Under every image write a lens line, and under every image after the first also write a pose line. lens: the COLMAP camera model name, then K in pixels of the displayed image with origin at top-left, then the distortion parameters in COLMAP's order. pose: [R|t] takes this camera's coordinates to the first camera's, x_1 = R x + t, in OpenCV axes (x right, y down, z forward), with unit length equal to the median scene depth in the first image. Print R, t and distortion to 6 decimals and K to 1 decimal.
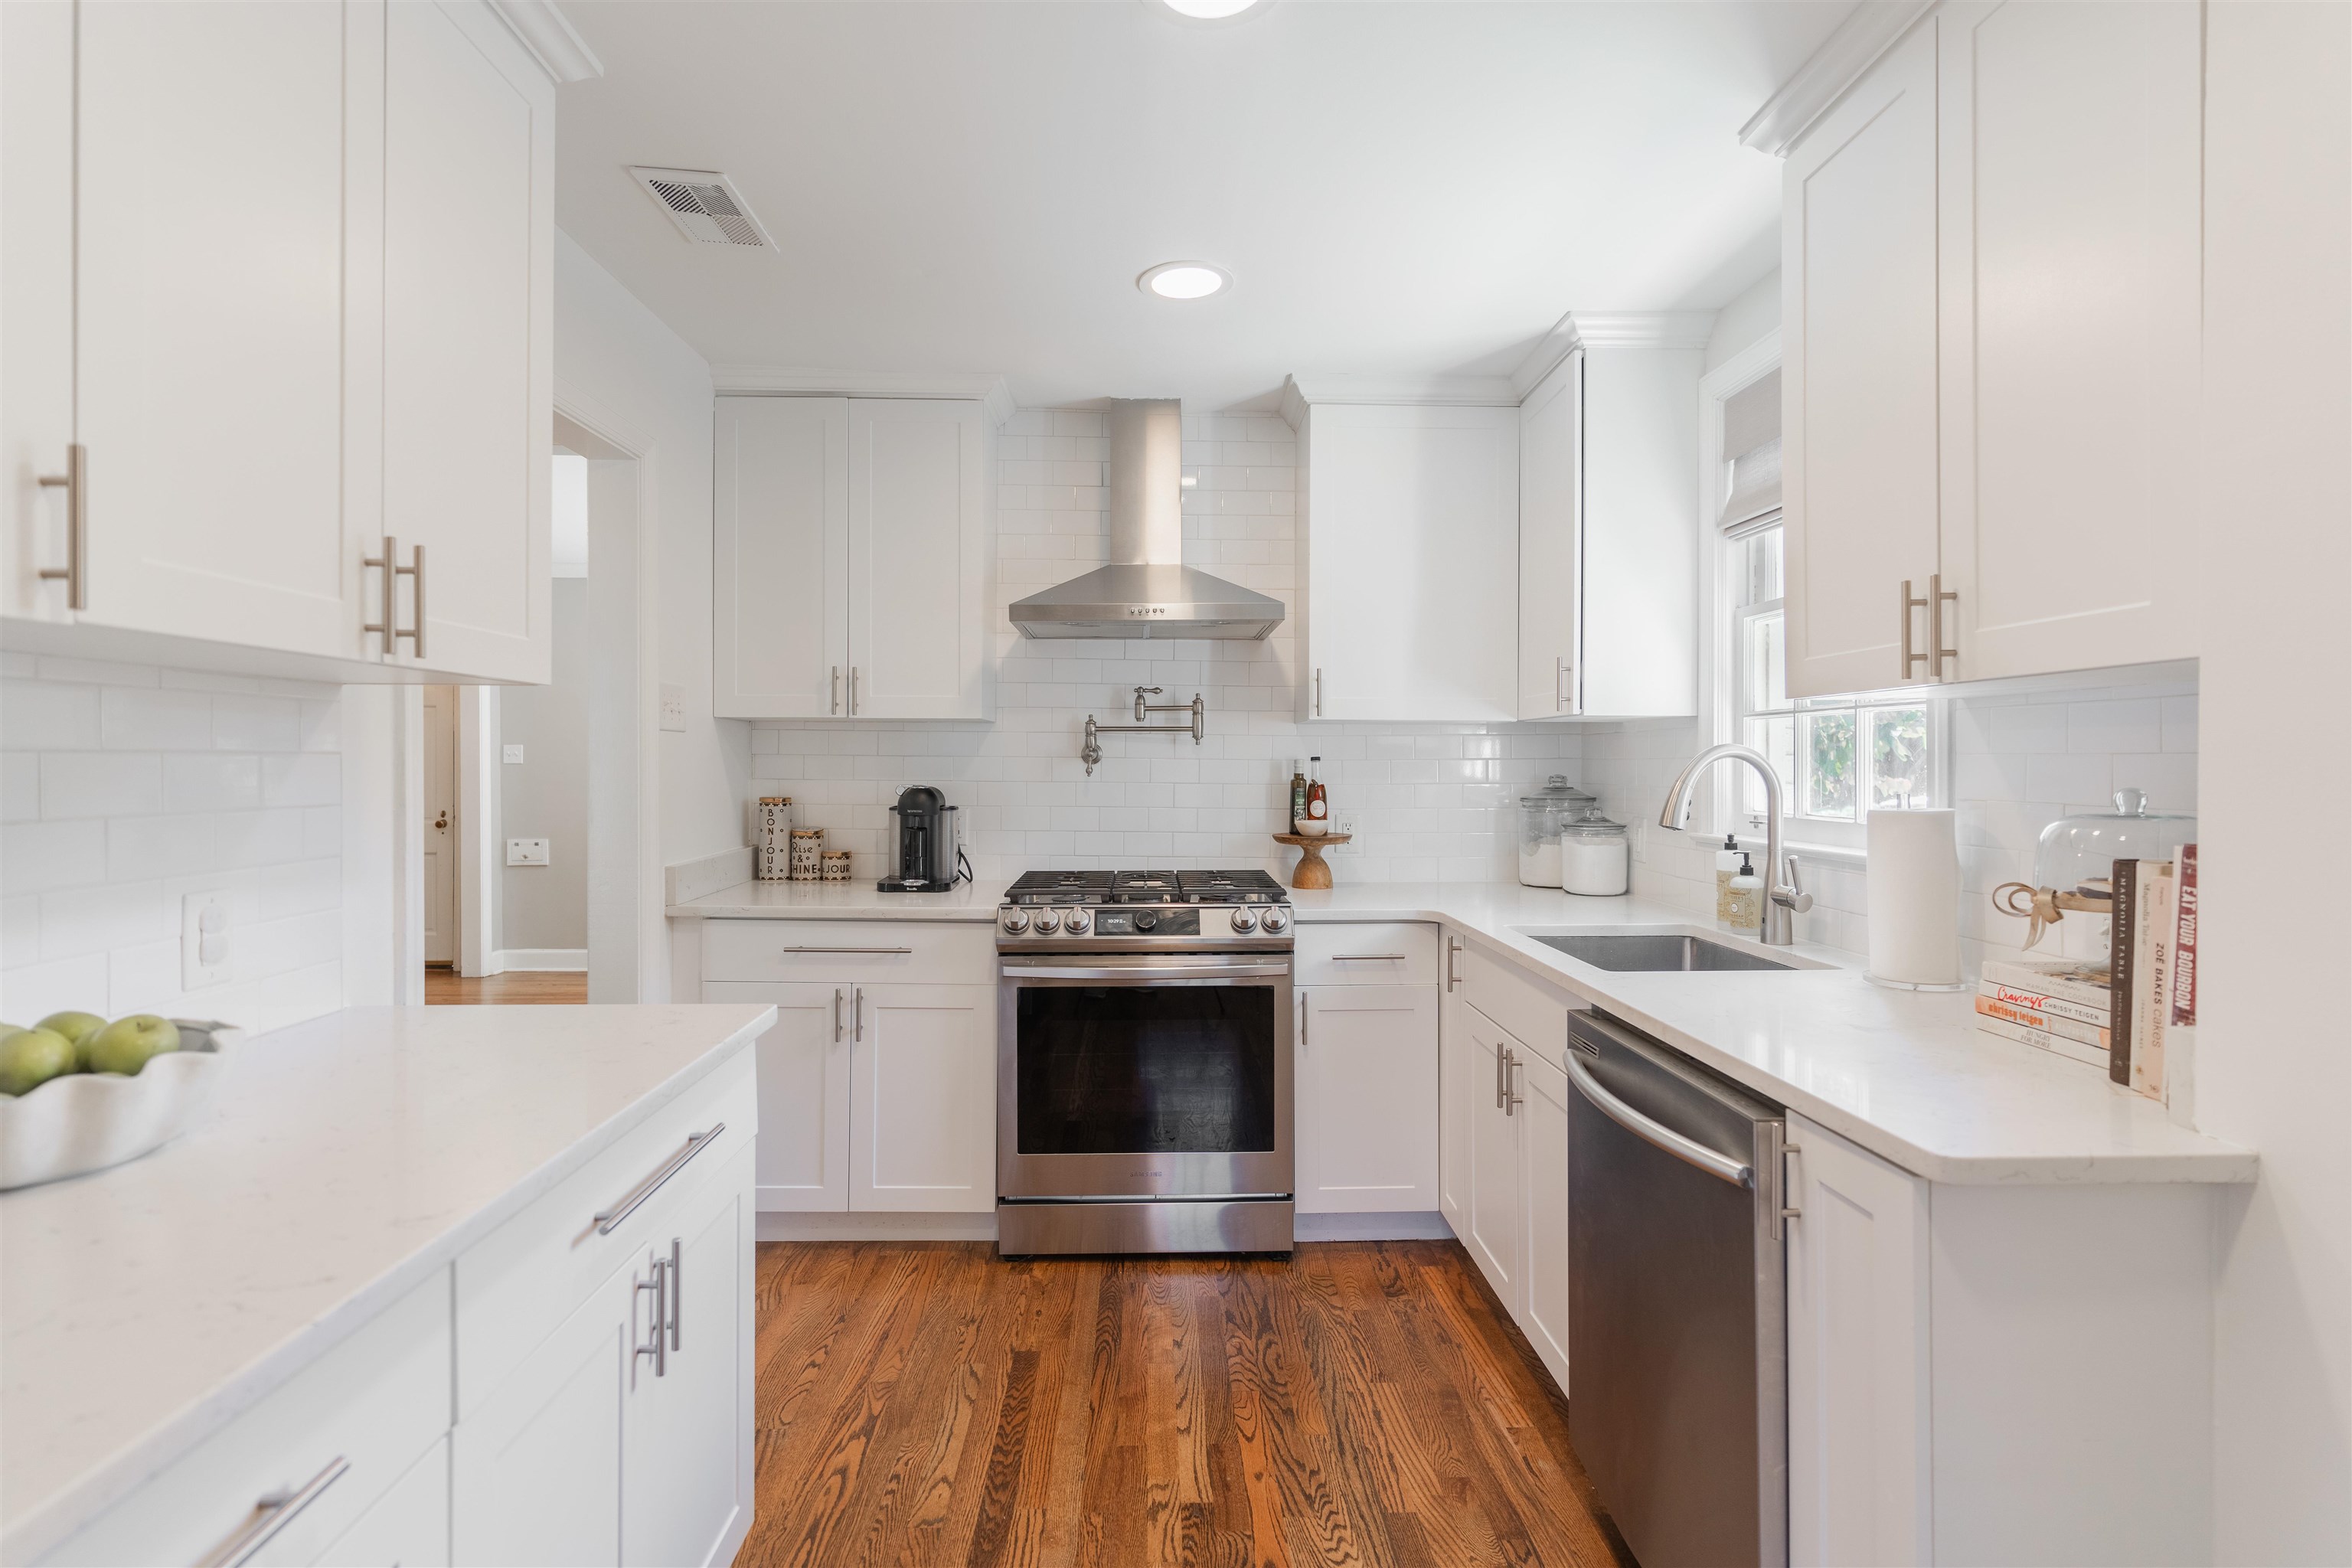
lens RADIAL K [[1125.0, 0, 1158.5], [0, 1125.0, 769.5], [0, 0, 1]] dist [0.002202, 0.000128]
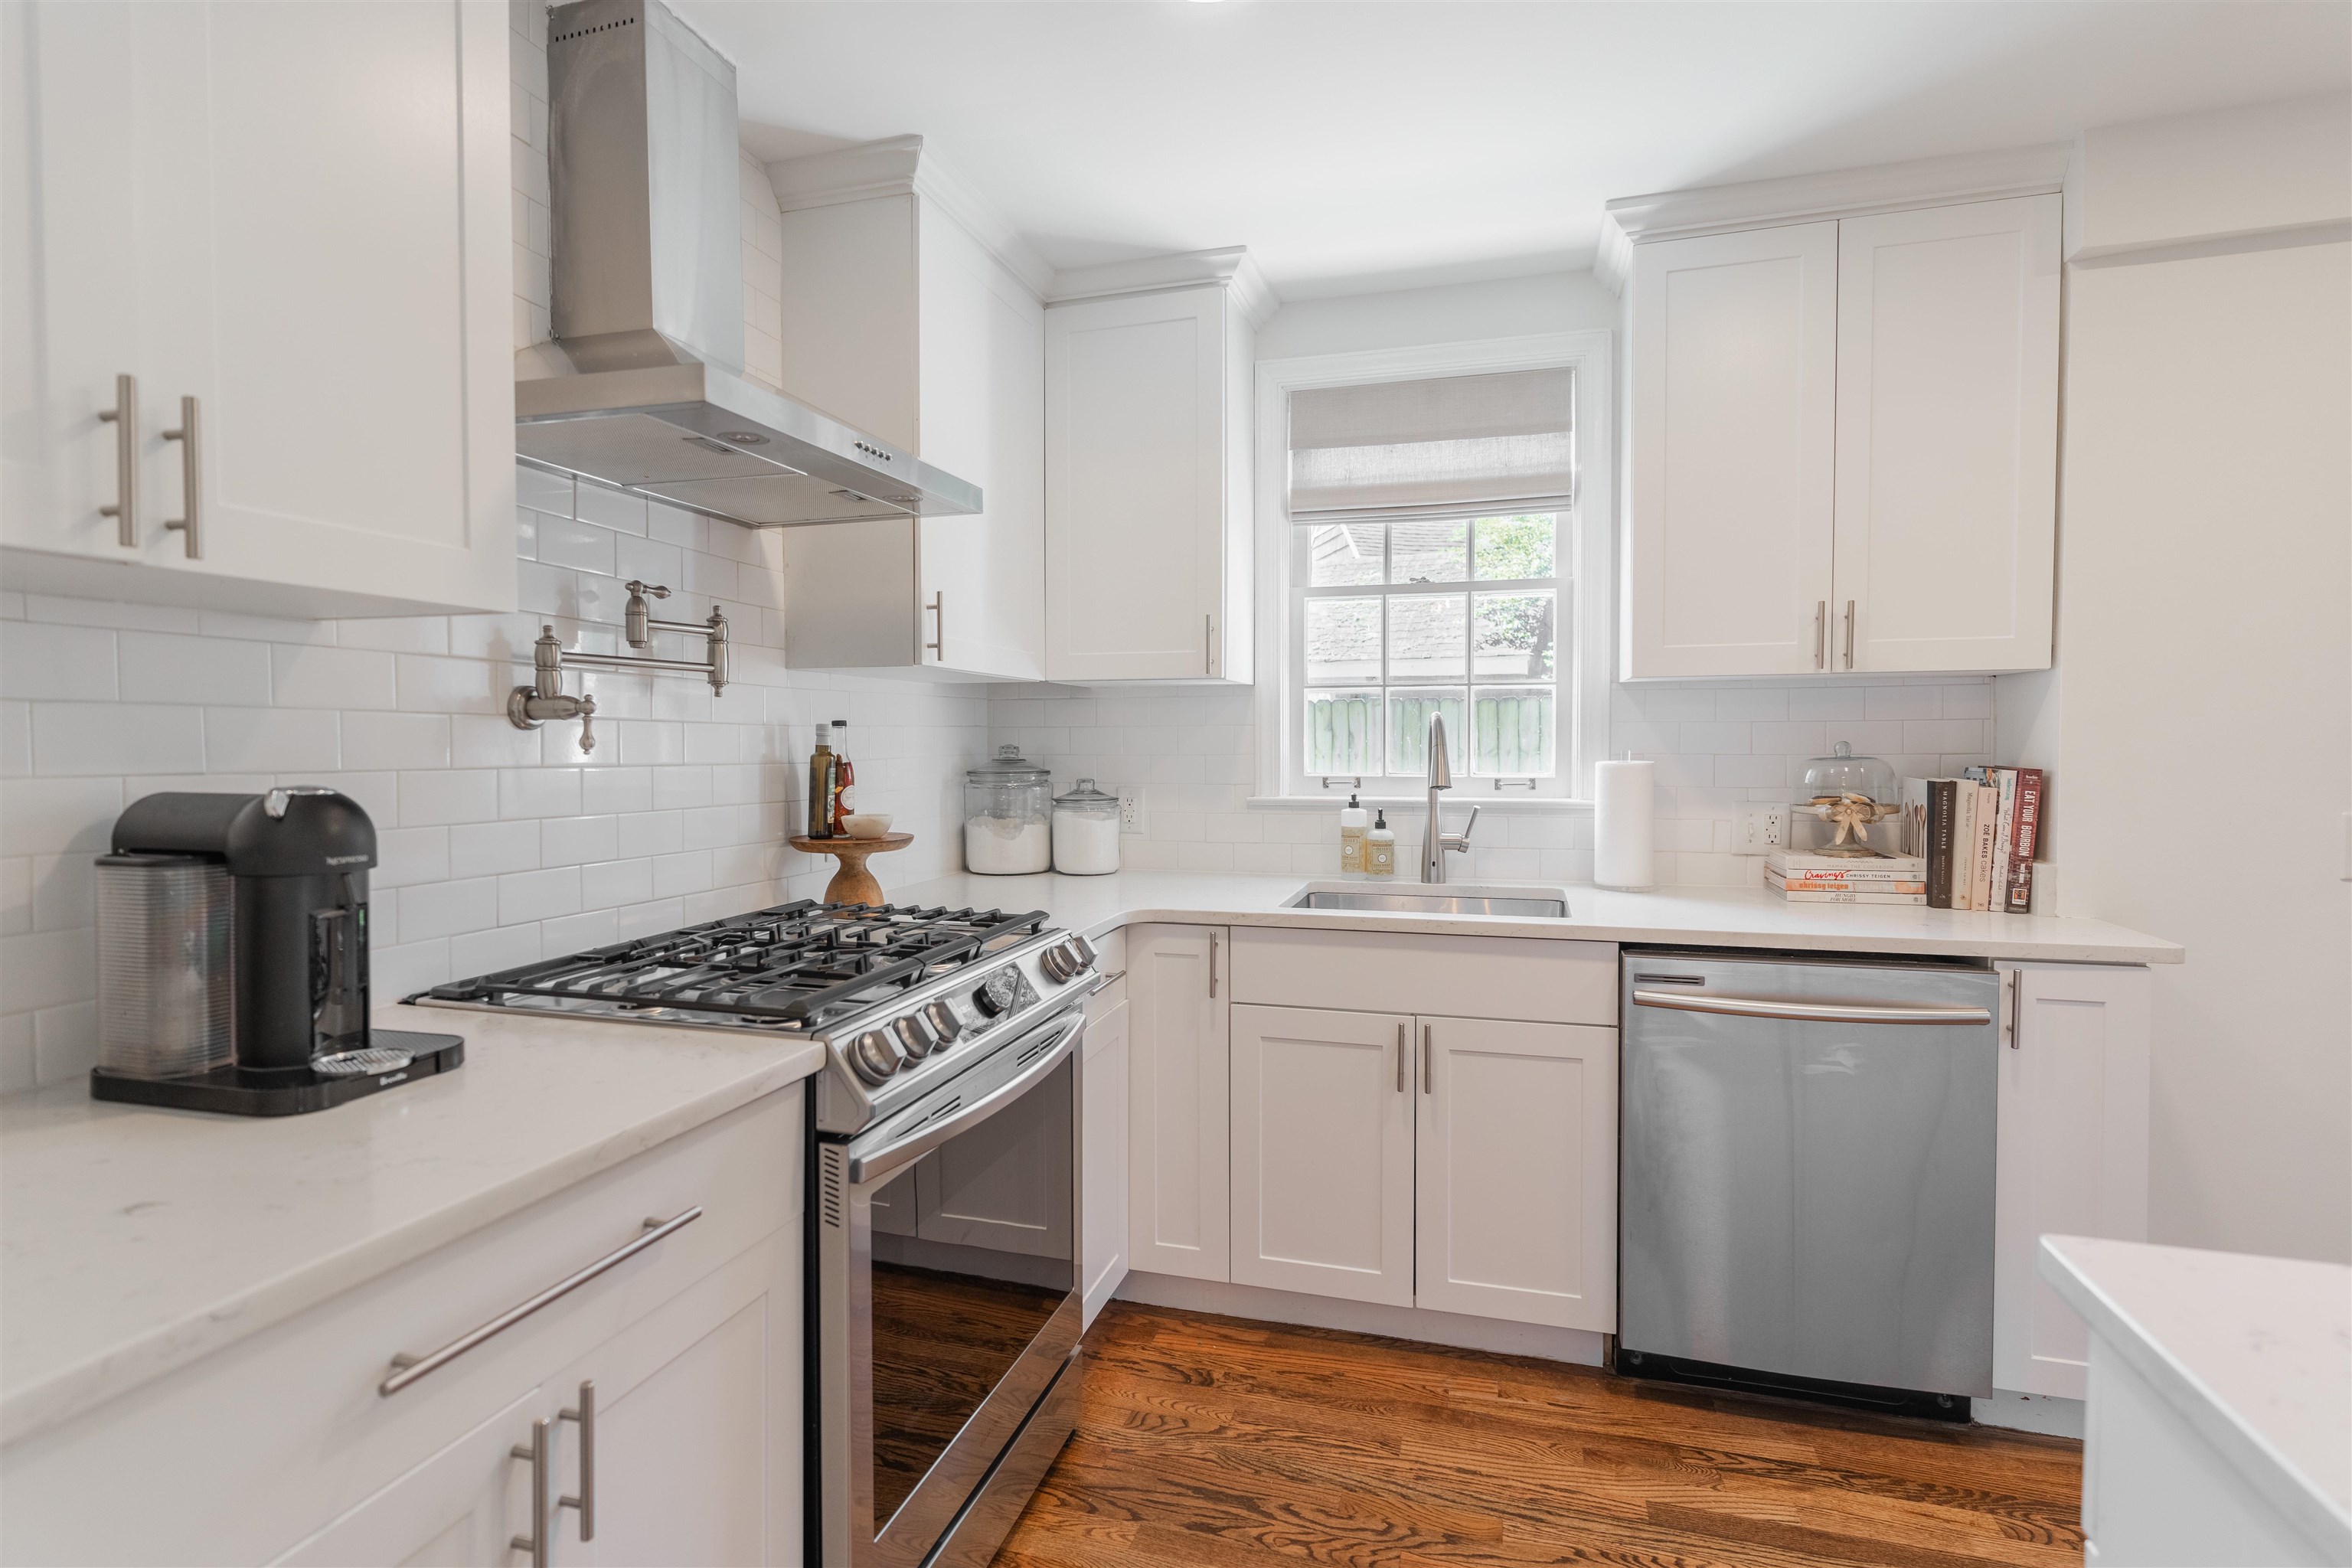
lens RADIAL K [[1139.9, 0, 1185.4], [0, 1139.9, 773.9], [0, 0, 1]] dist [0.002621, 0.000423]
pose [[0.296007, -0.031165, 0.954677, -0.597644], [0.009168, 0.999514, 0.029786, 0.002882], [-0.955142, -0.000064, 0.296149, 0.807523]]
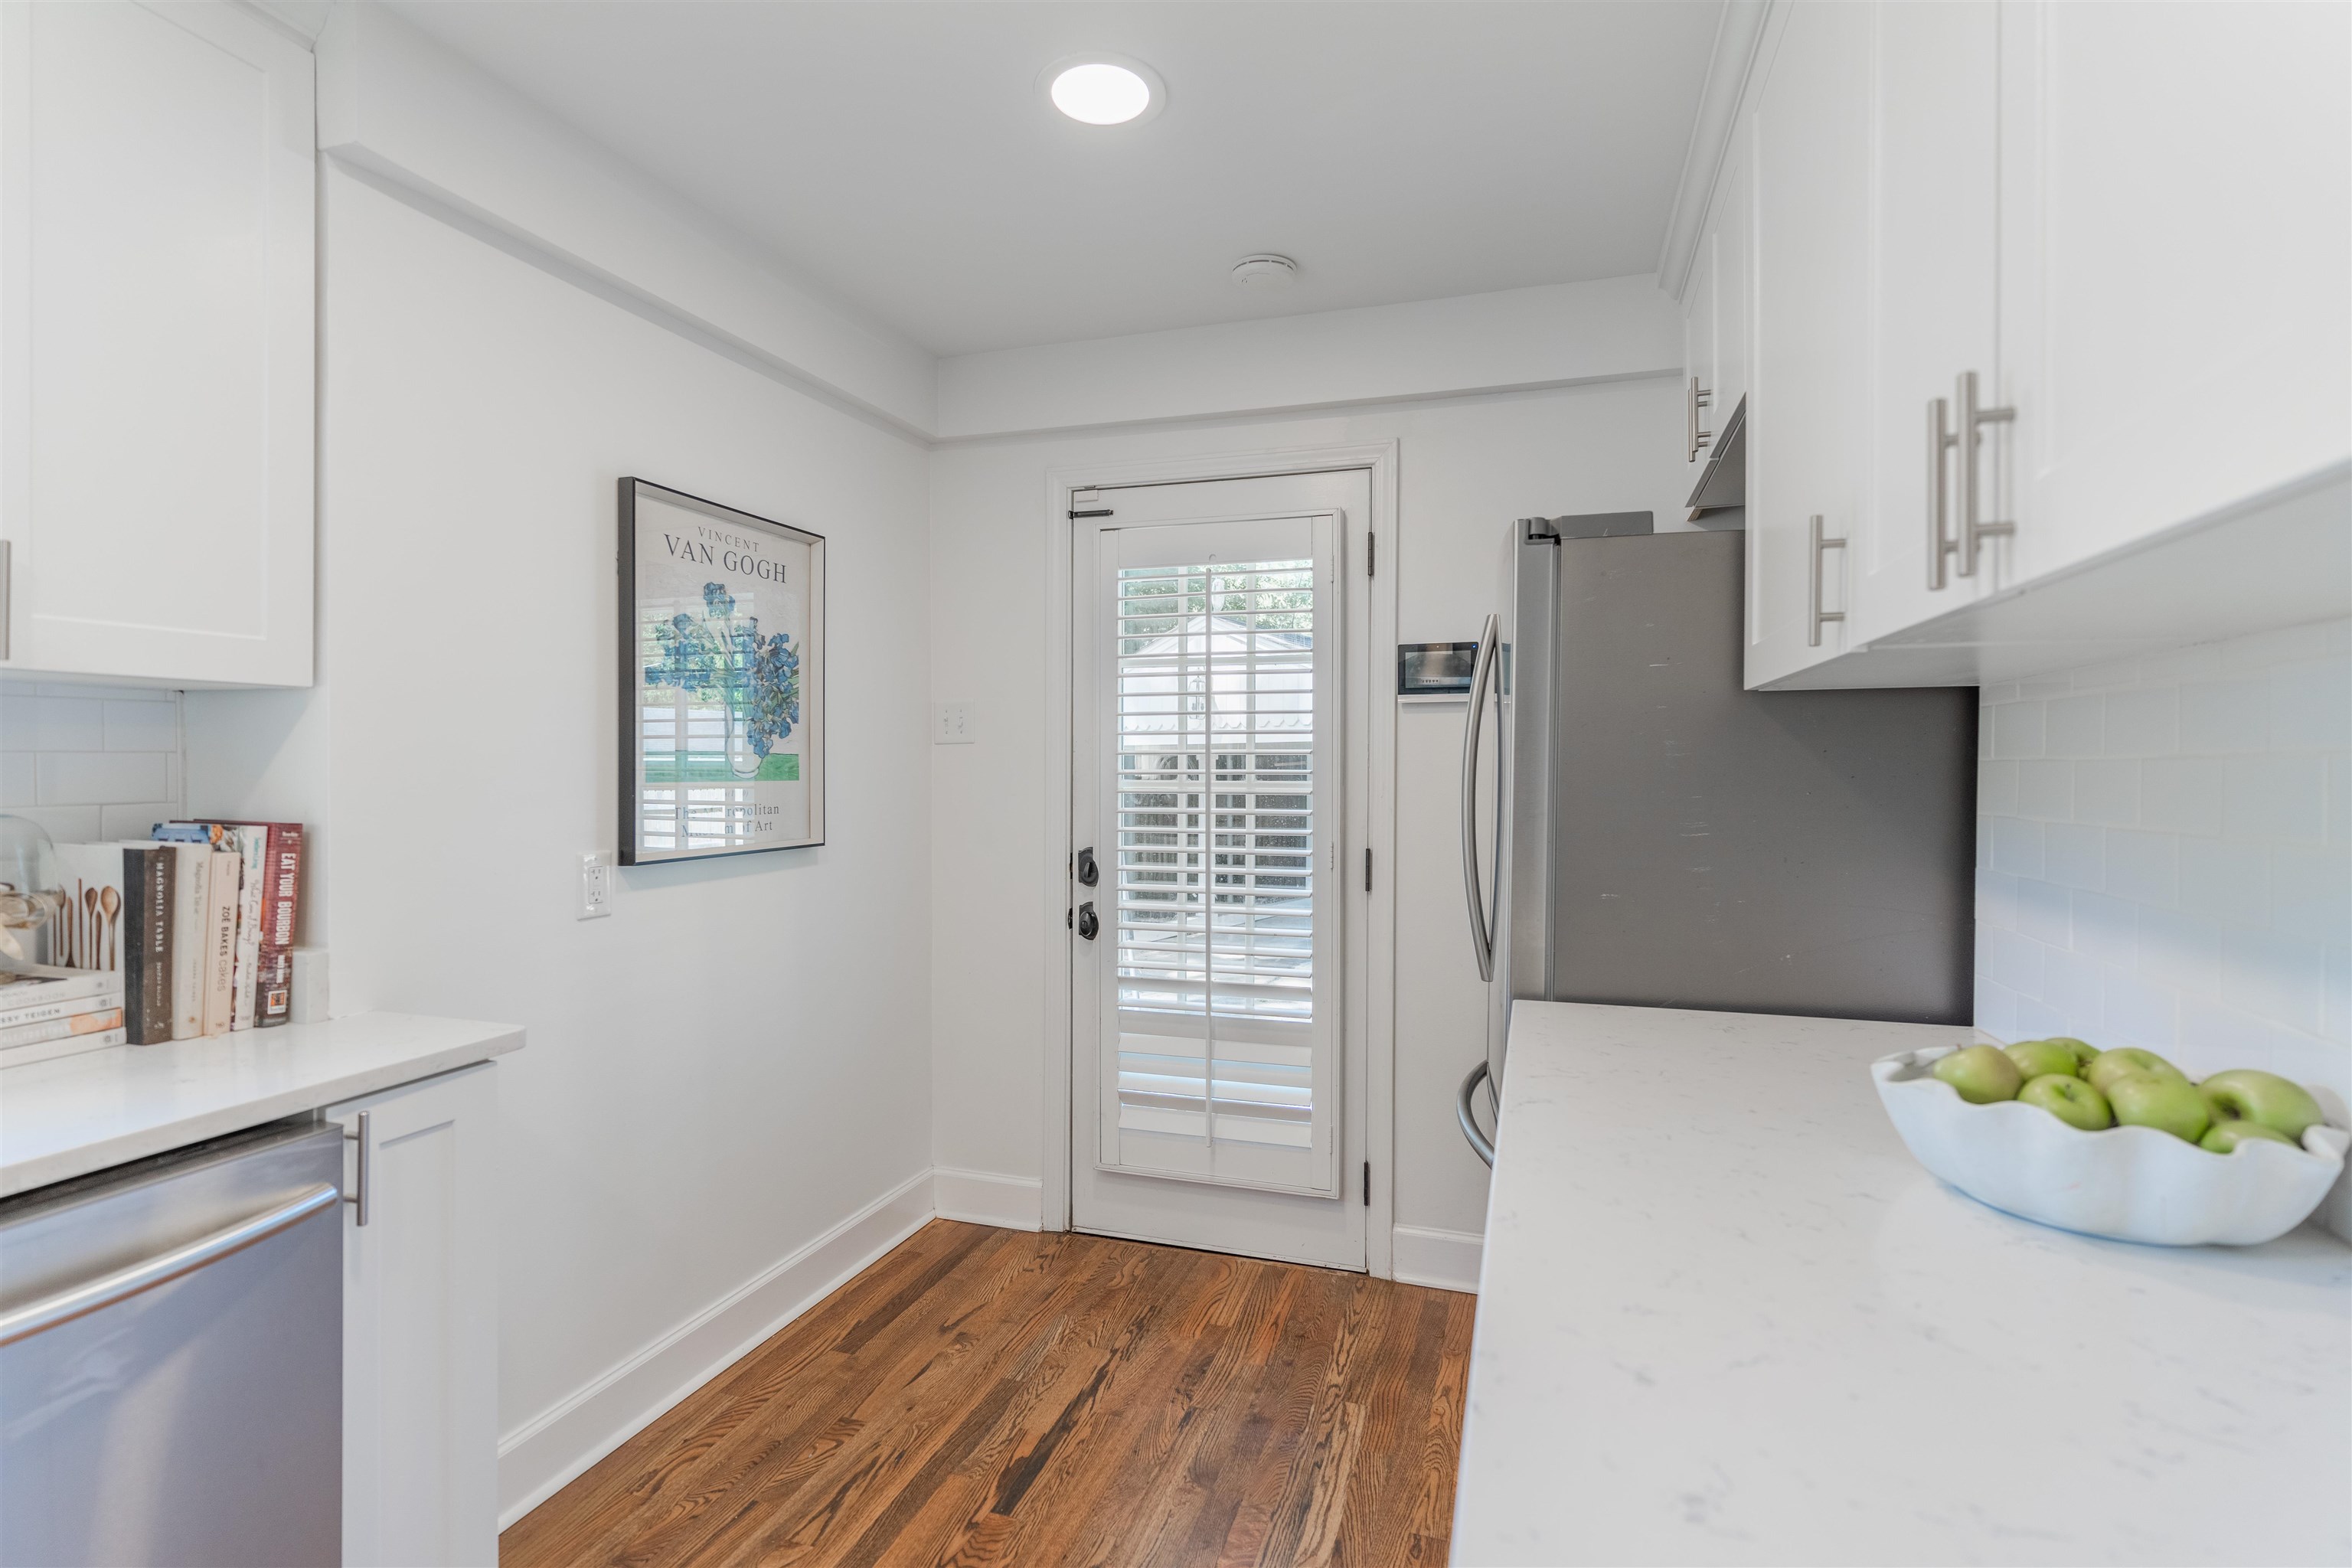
lens RADIAL K [[1125.0, 0, 1158.5], [0, 1125.0, 769.5], [0, 0, 1]] dist [0.002202, 0.000128]
pose [[-0.942551, -0.008068, 0.333964, -0.241151], [-0.004334, 0.999920, 0.011924, -0.008209], [-0.334033, 0.009792, -0.942510, 0.875434]]
